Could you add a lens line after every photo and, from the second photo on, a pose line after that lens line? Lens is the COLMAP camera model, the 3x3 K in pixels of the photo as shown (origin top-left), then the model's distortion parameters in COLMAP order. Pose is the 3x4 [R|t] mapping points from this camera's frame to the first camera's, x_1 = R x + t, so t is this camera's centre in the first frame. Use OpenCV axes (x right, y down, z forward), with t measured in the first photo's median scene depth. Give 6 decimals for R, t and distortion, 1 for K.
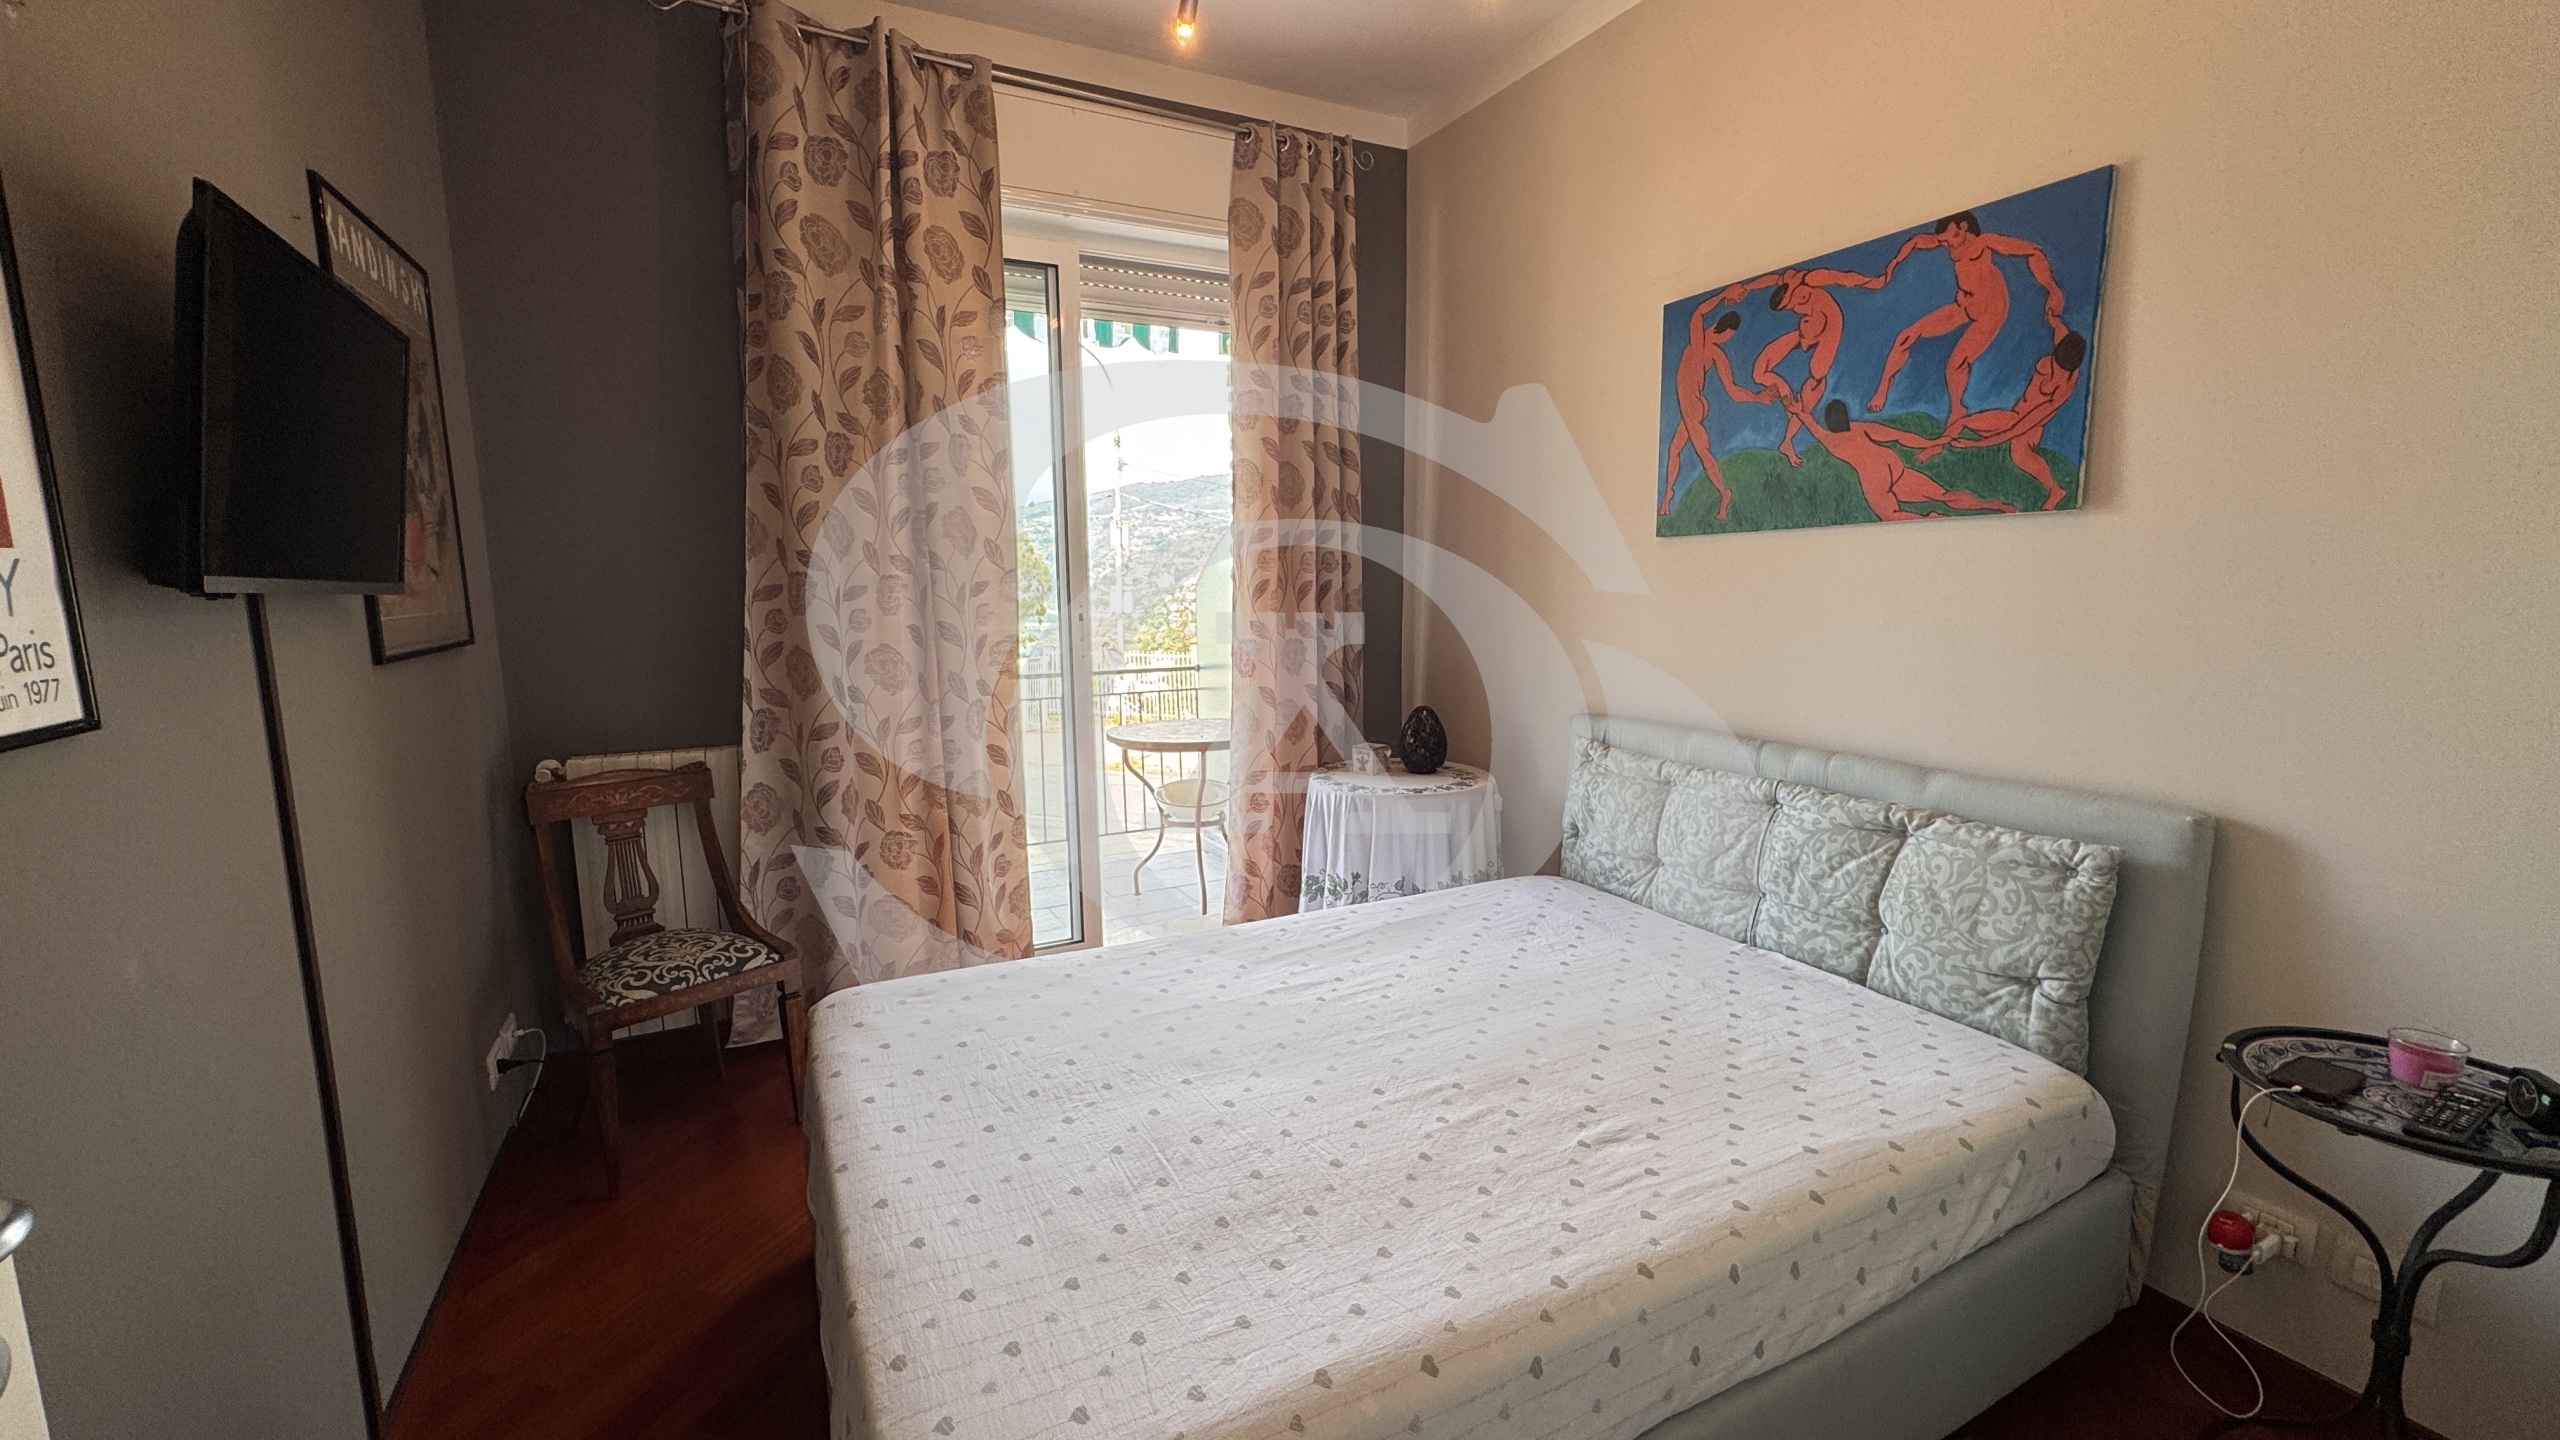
lens RADIAL K [[1019.5, 0, 1280.0], [0, 1019.5, 720.0], [0, 0, 1]] dist [-0.001291, 0.000367]
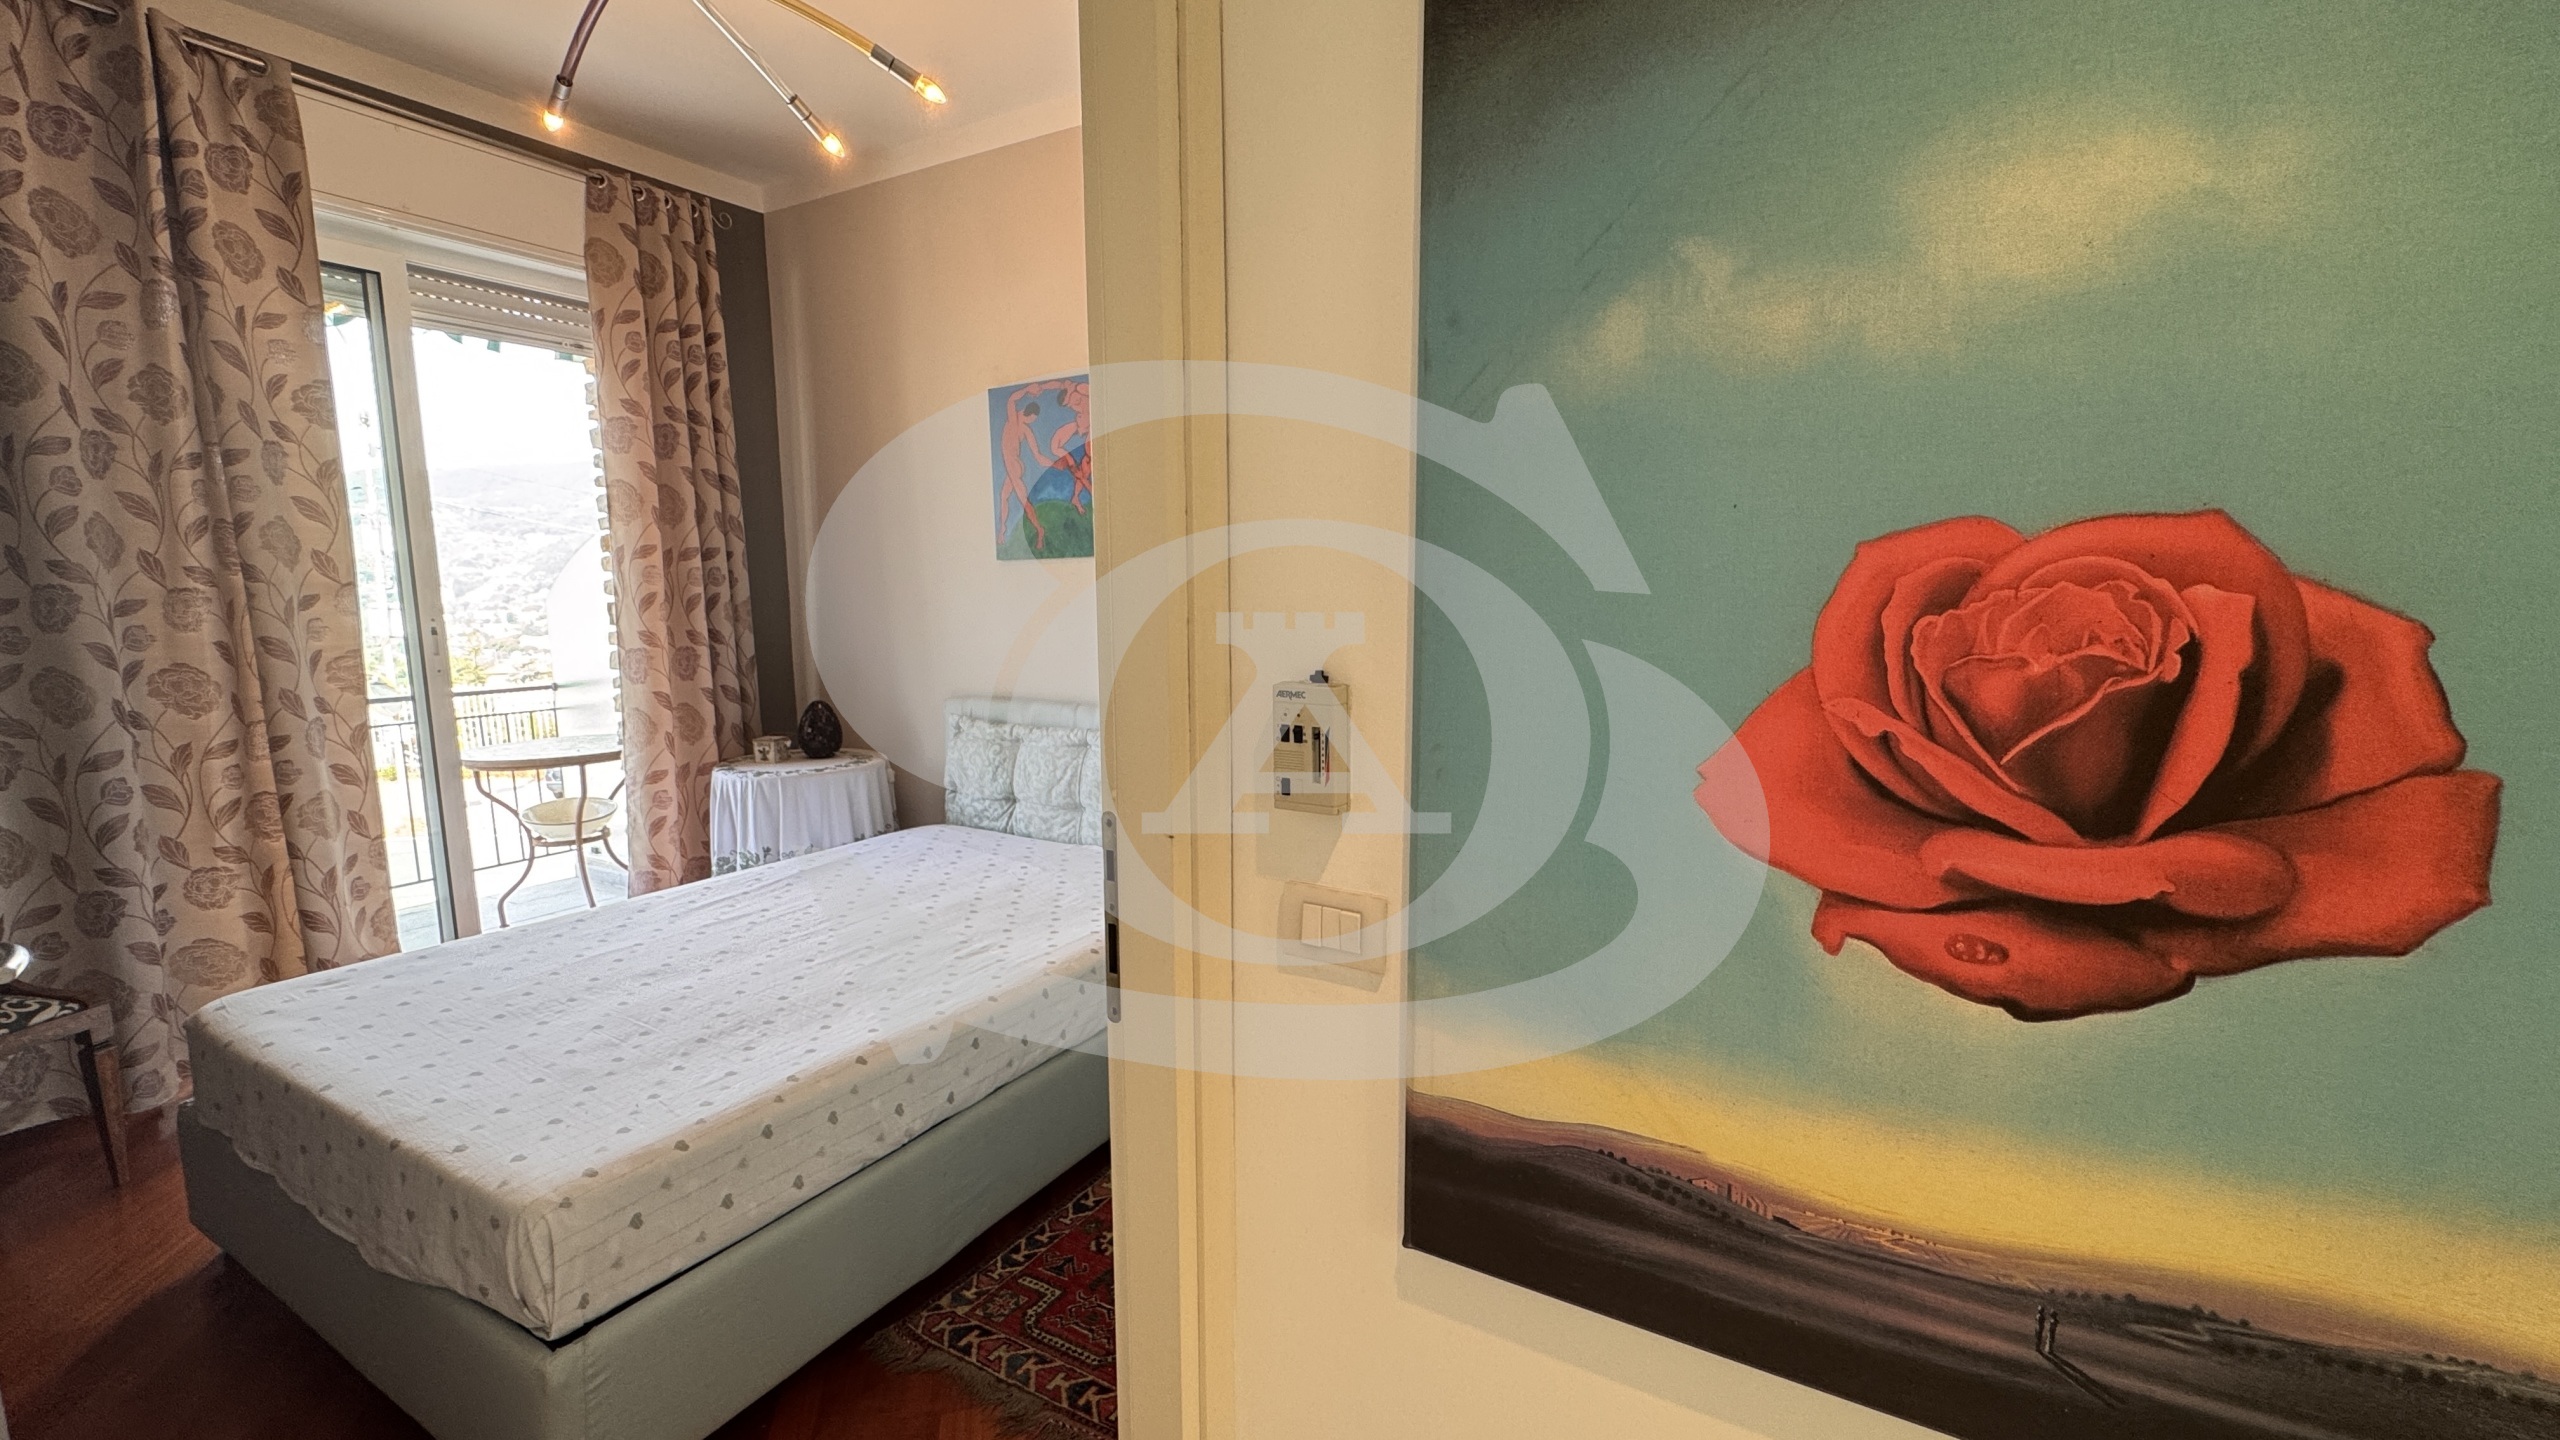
lens RADIAL K [[1033.5, 0, 1280.0], [0, 1033.5, 720.0], [0, 0, 1]] dist [-0.001444, 0.000109]
pose [[0.841394, -0.067615, 0.536175, -0.057177], [0.075756, 0.997103, 0.006859, 0.046374], [-0.535086, 0.034848, 0.844079, -0.320419]]
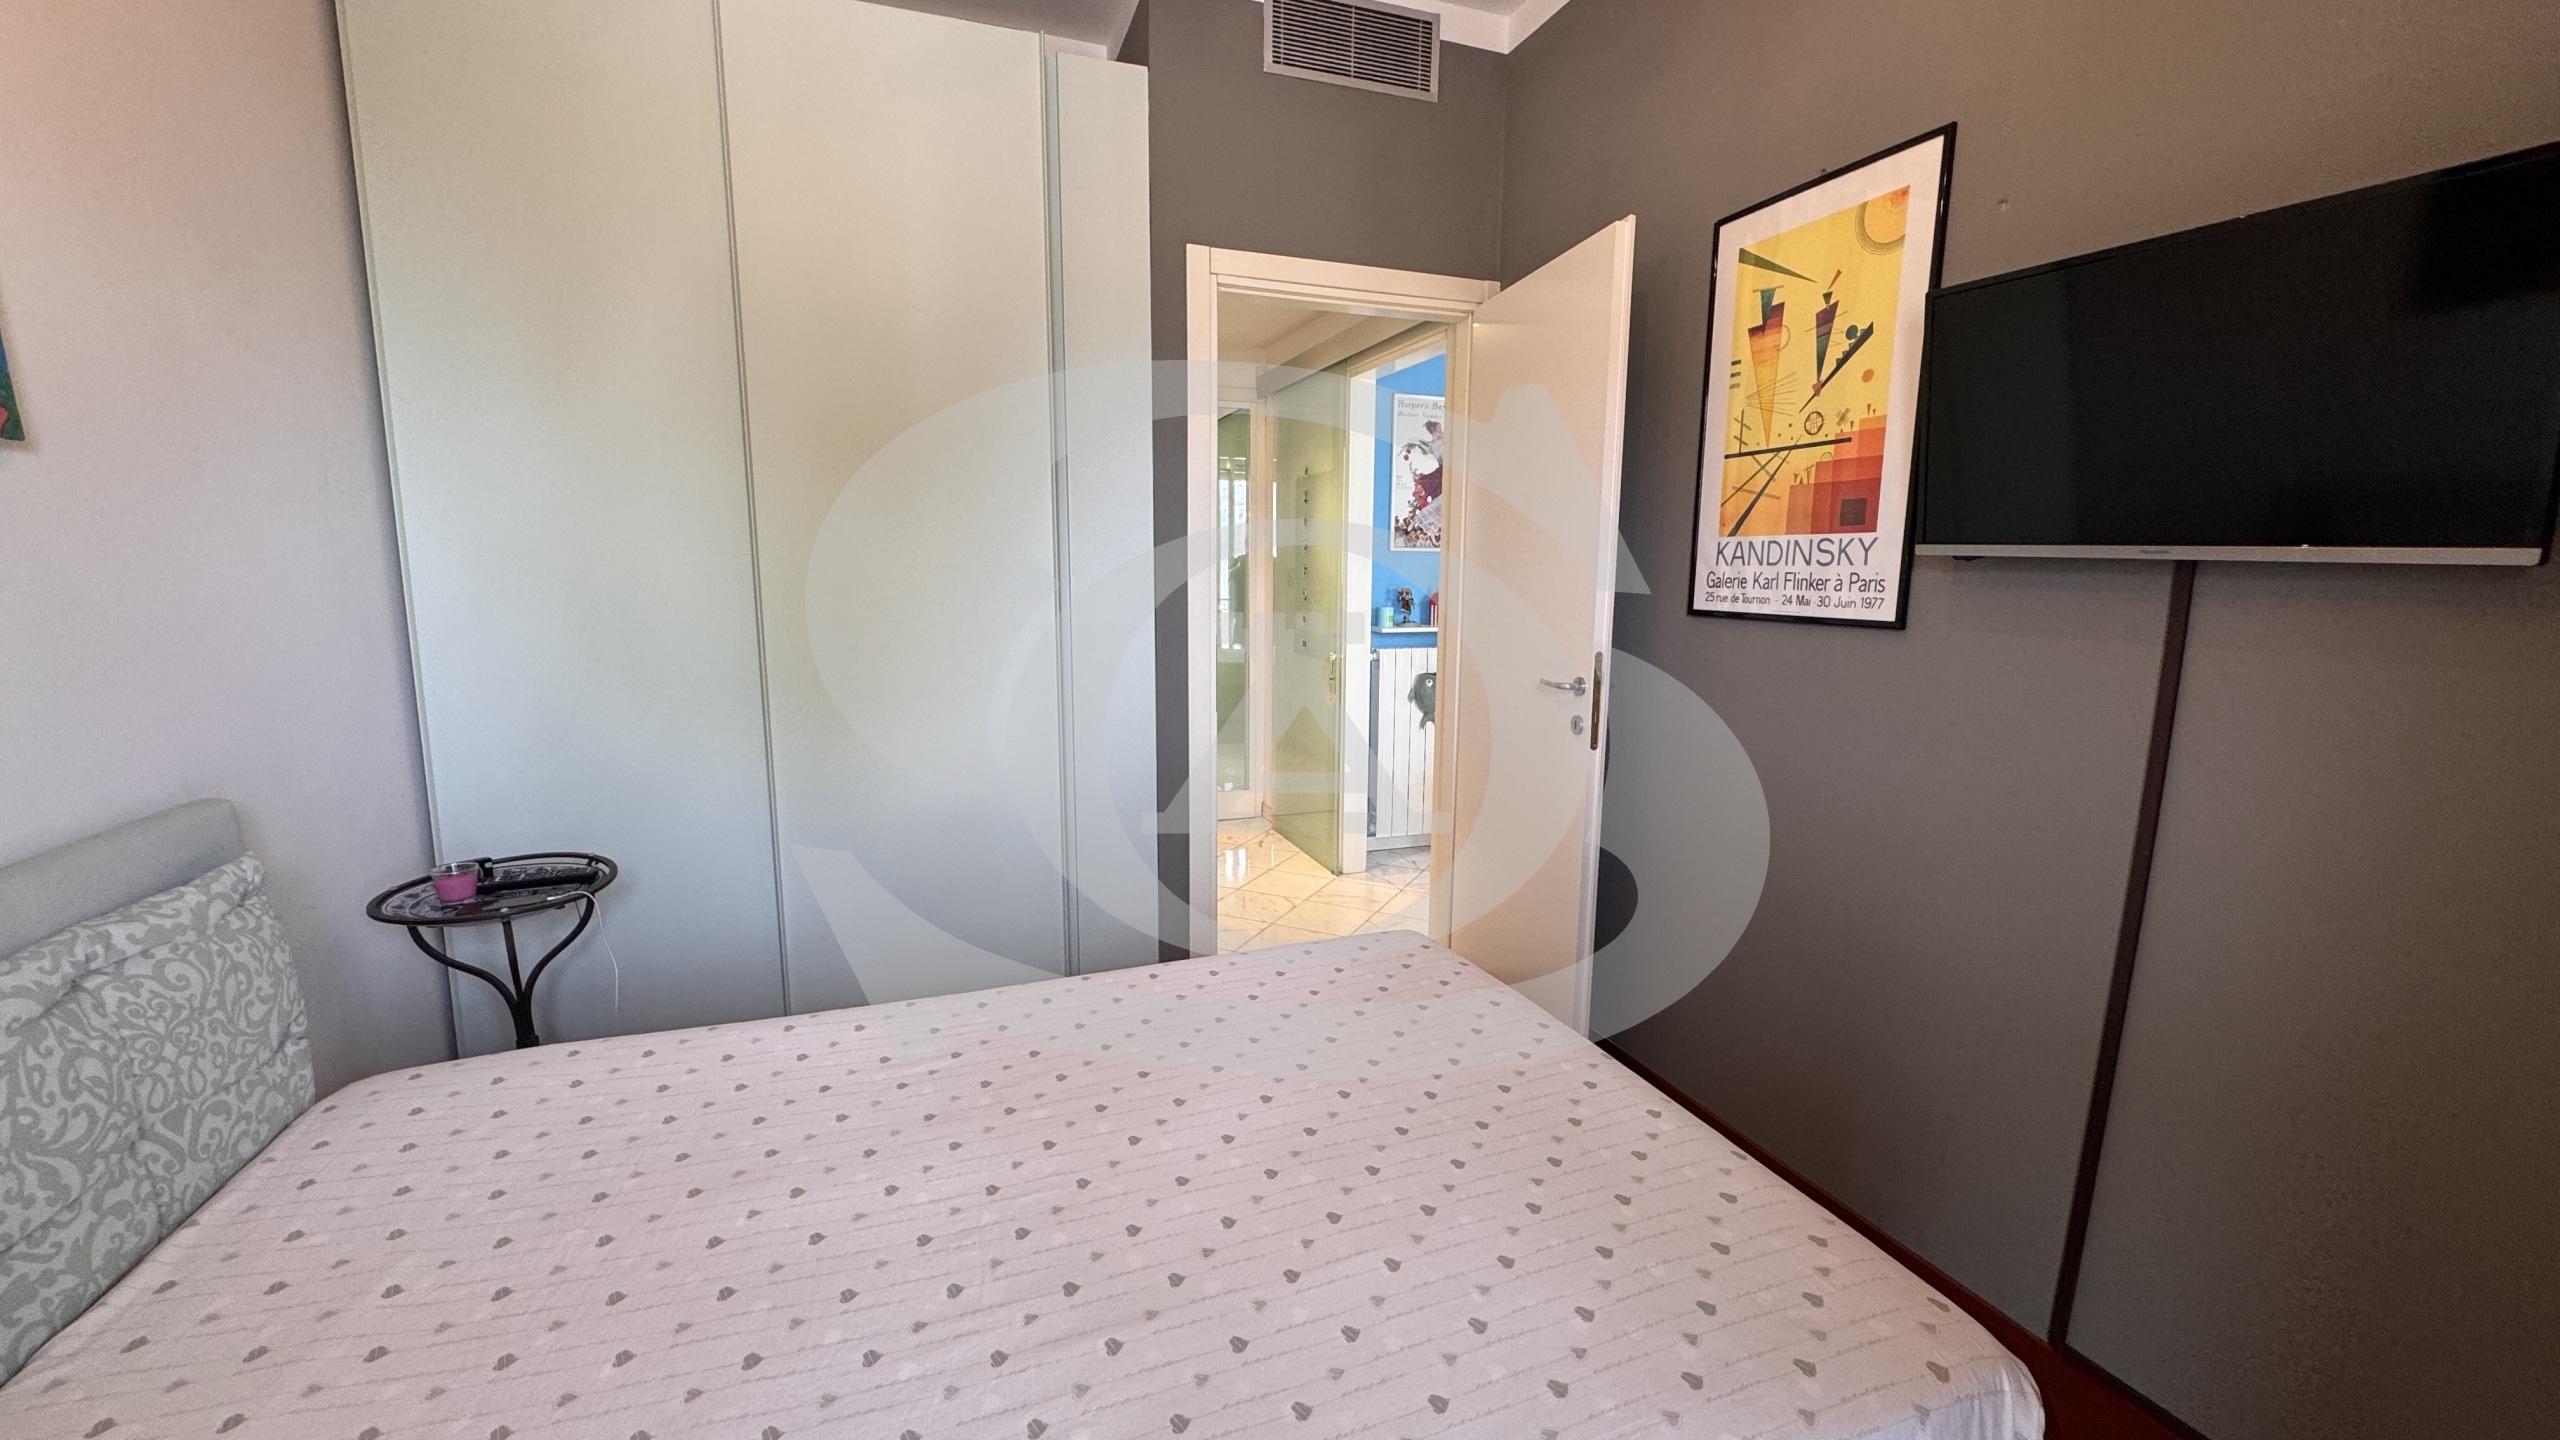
lens RADIAL K [[1019.5, 0, 1280.0], [0, 1019.5, 720.0], [0, 0, 1]] dist [-0.001291, 0.000367]
pose [[-0.991877, -0.021805, 0.125319, -0.101046], [0.015985, 0.956022, 0.292860, -0.139386], [-0.126193, 0.292484, -0.947907, 1.045445]]
